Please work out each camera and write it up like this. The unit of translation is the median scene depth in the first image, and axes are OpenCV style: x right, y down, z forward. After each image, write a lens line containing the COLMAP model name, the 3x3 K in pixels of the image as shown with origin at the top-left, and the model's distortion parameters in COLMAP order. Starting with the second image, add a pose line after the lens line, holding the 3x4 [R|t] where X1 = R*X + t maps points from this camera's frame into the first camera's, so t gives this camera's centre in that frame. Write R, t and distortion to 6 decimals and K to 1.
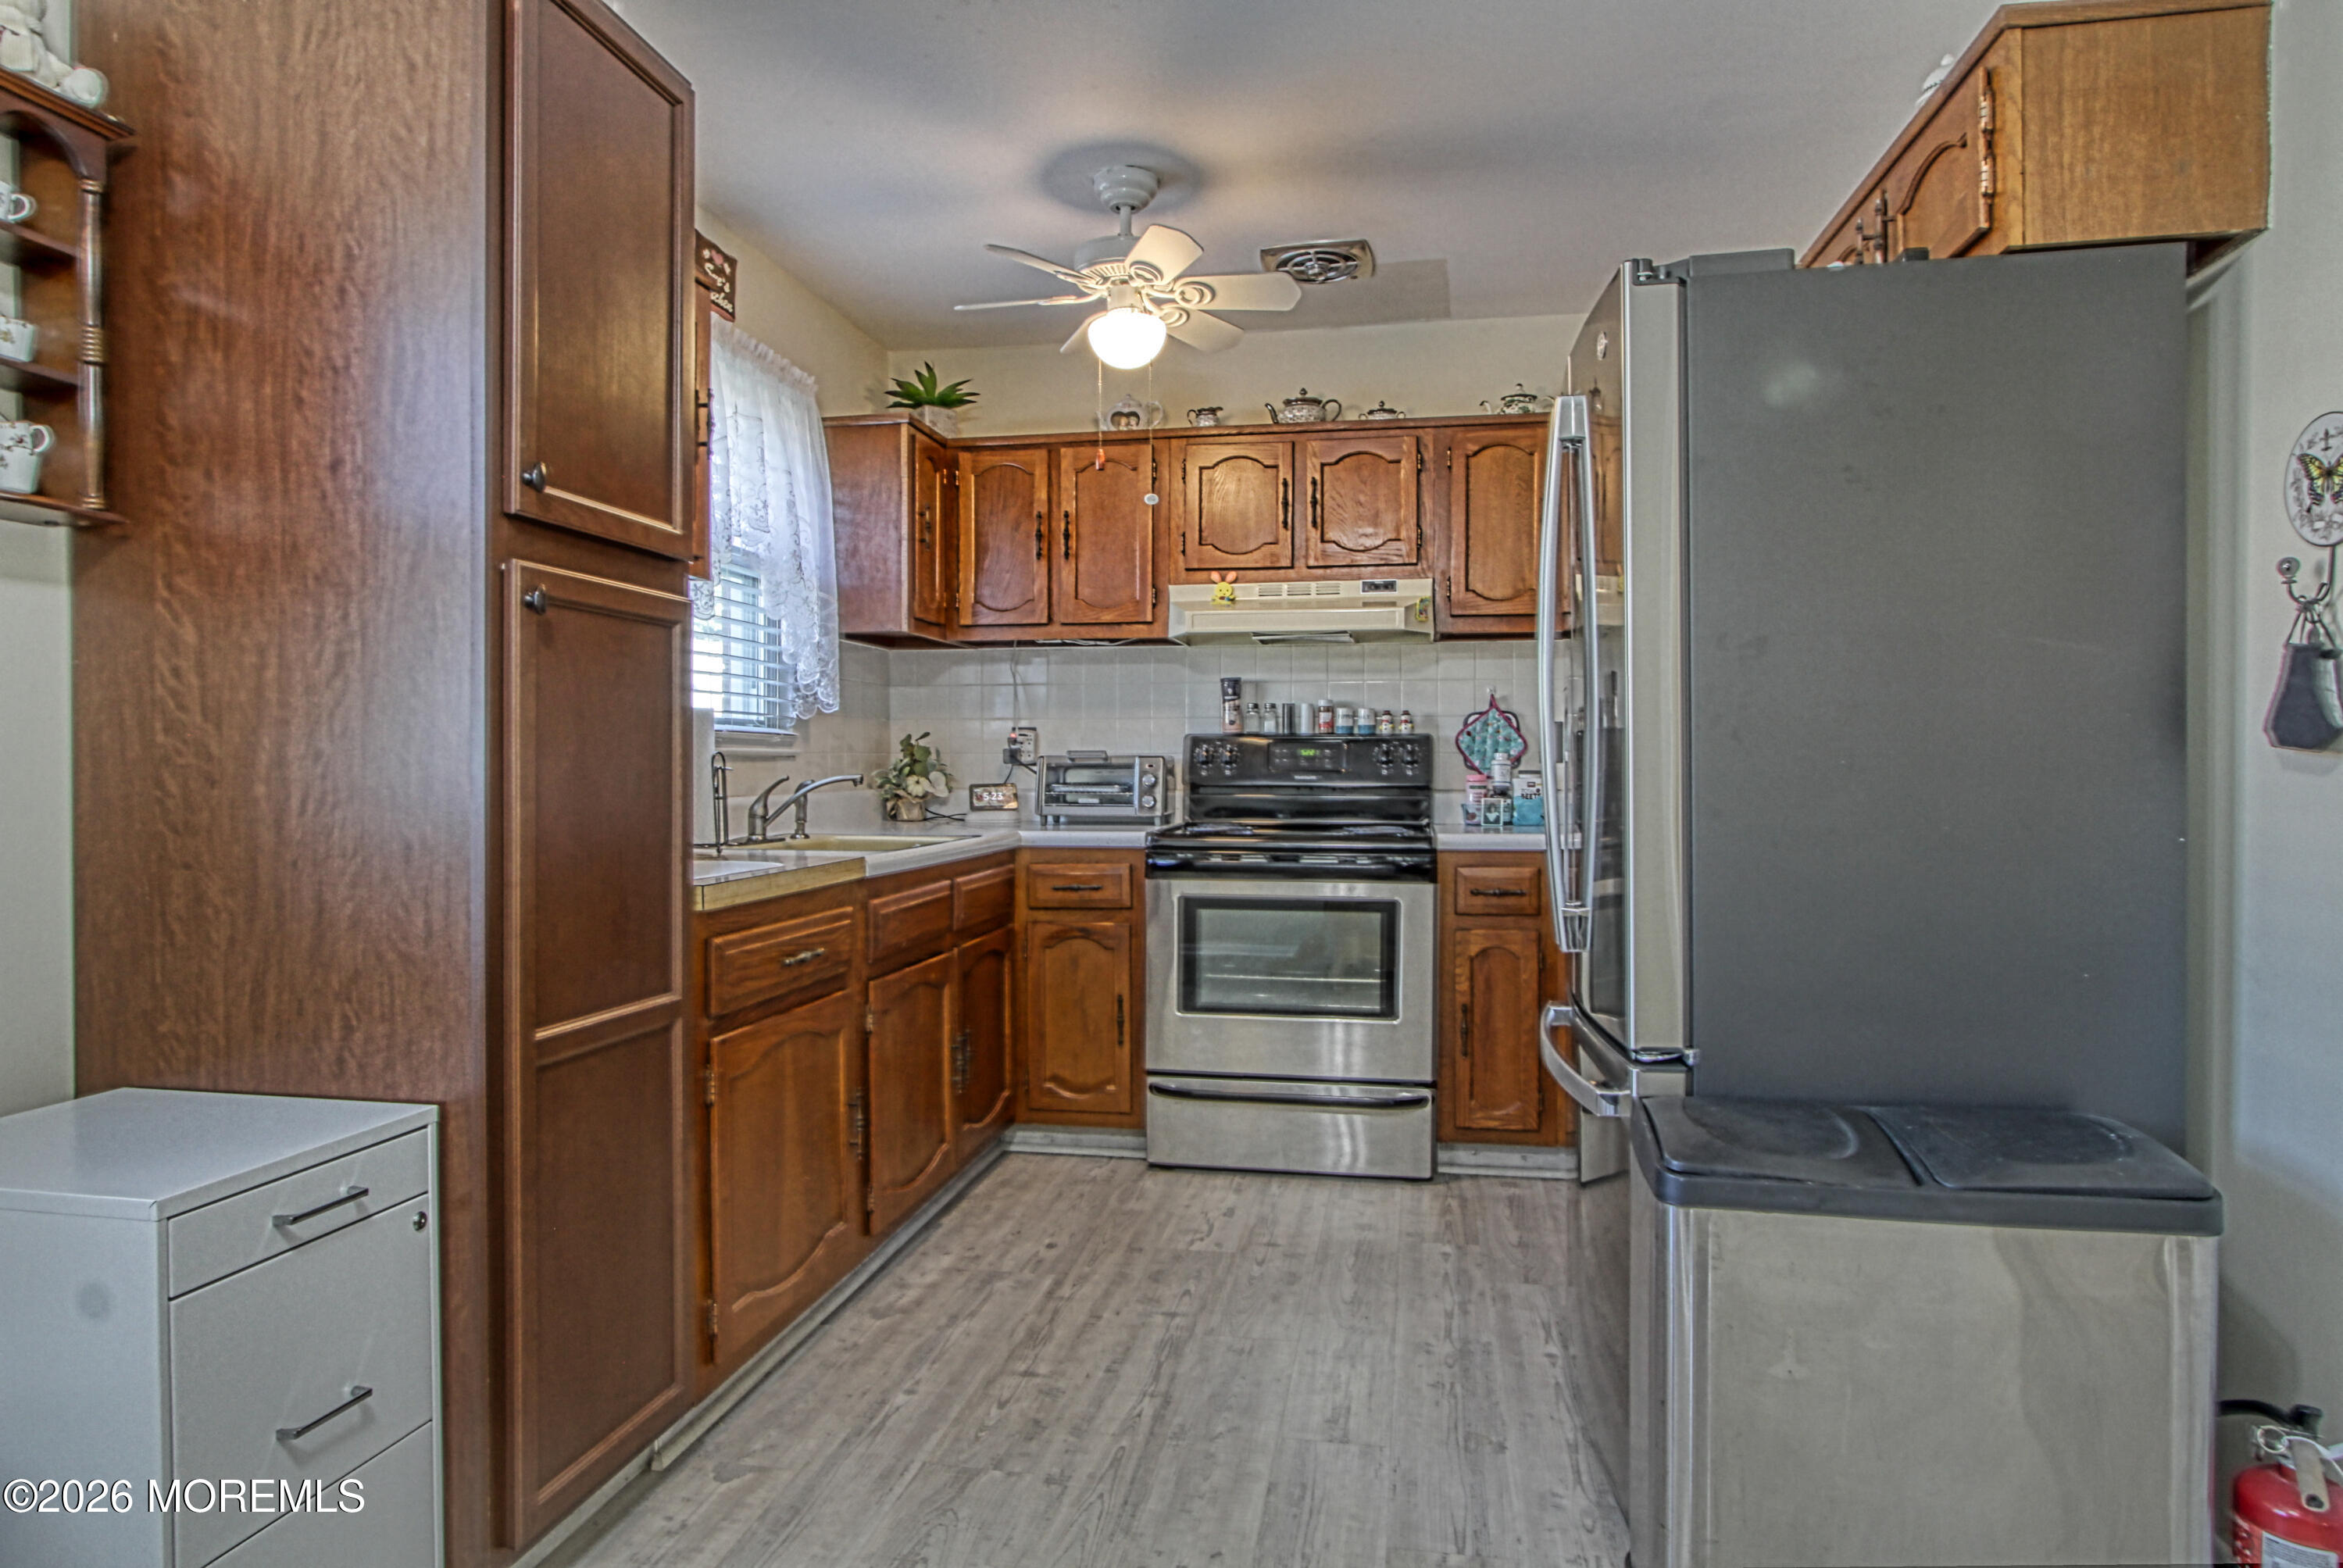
lens RADIAL K [[1352.3, 0, 1174.8], [0, 1352.3, 776.1], [0, 0, 1]] dist [0.000456, 0.000881]
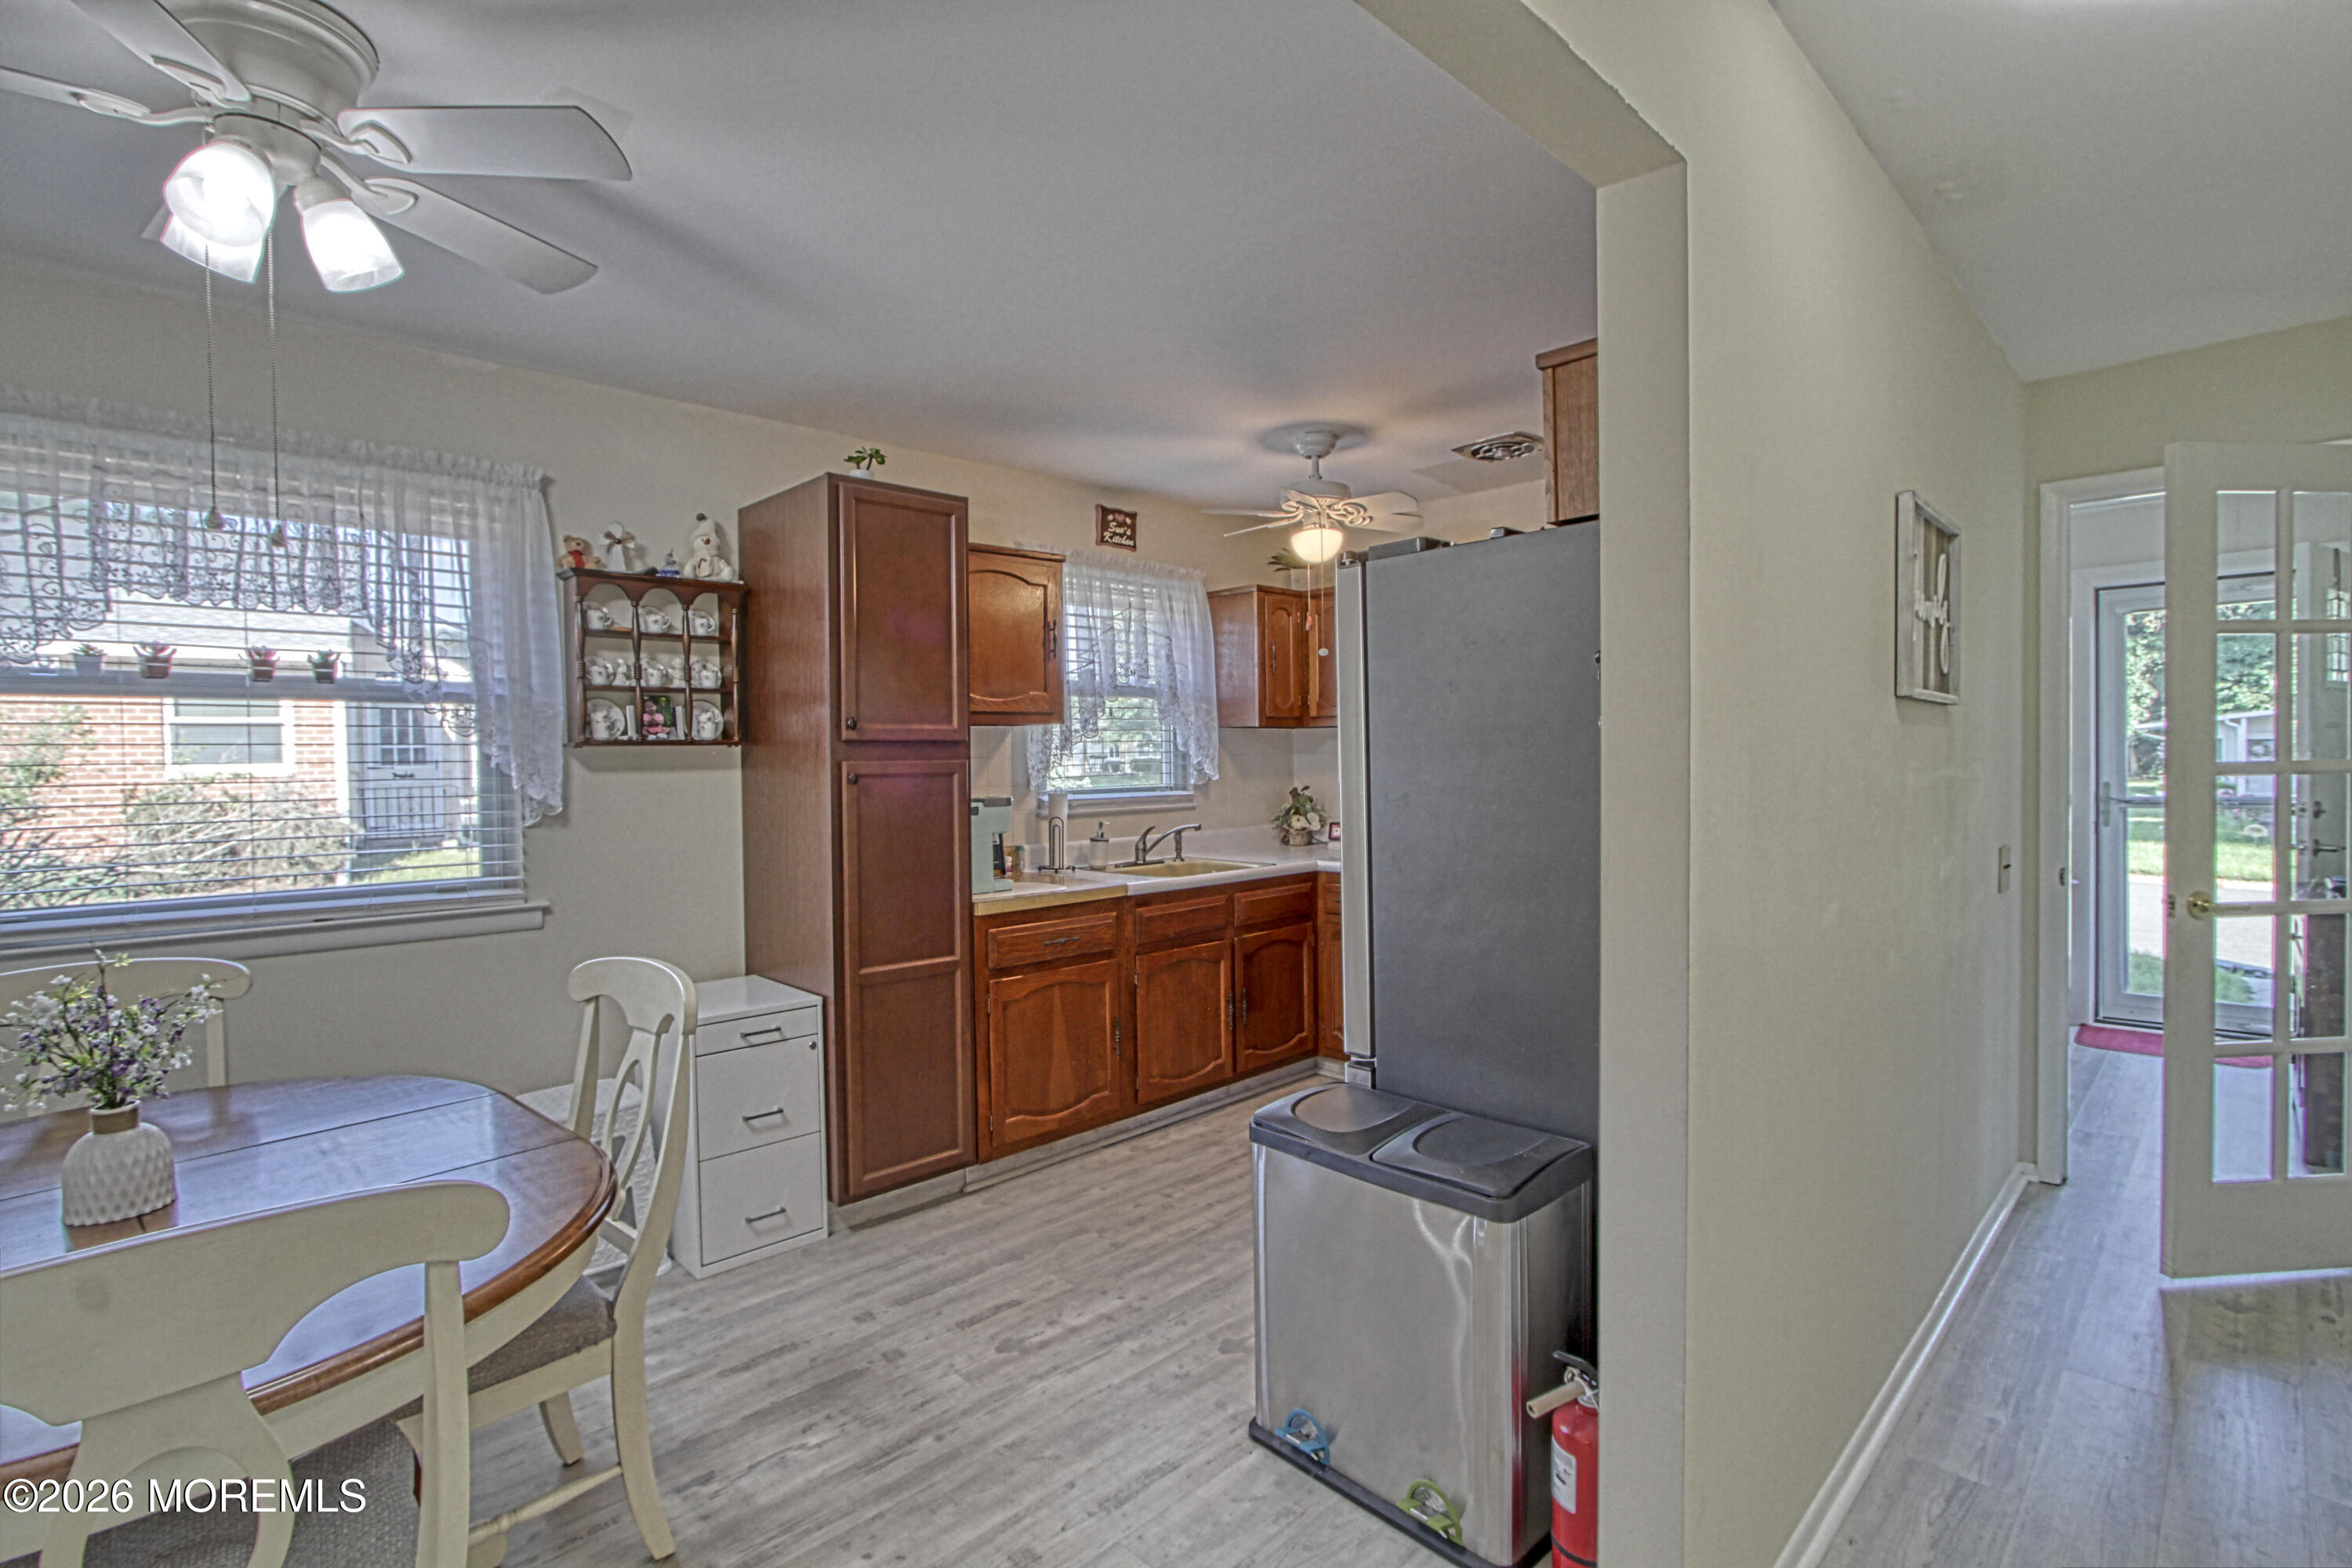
lens RADIAL K [[1103.5, 0, 1157.6], [0, 1103.5, 775.7], [0, 0, 1]] dist [-0.015545, 0.000358]
pose [[0.812682, 0.001619, -0.582705, 0.638017], [0.006182, 0.999916, 0.011400, -0.096206], [0.582675, -0.012867, 0.812603, -0.120694]]
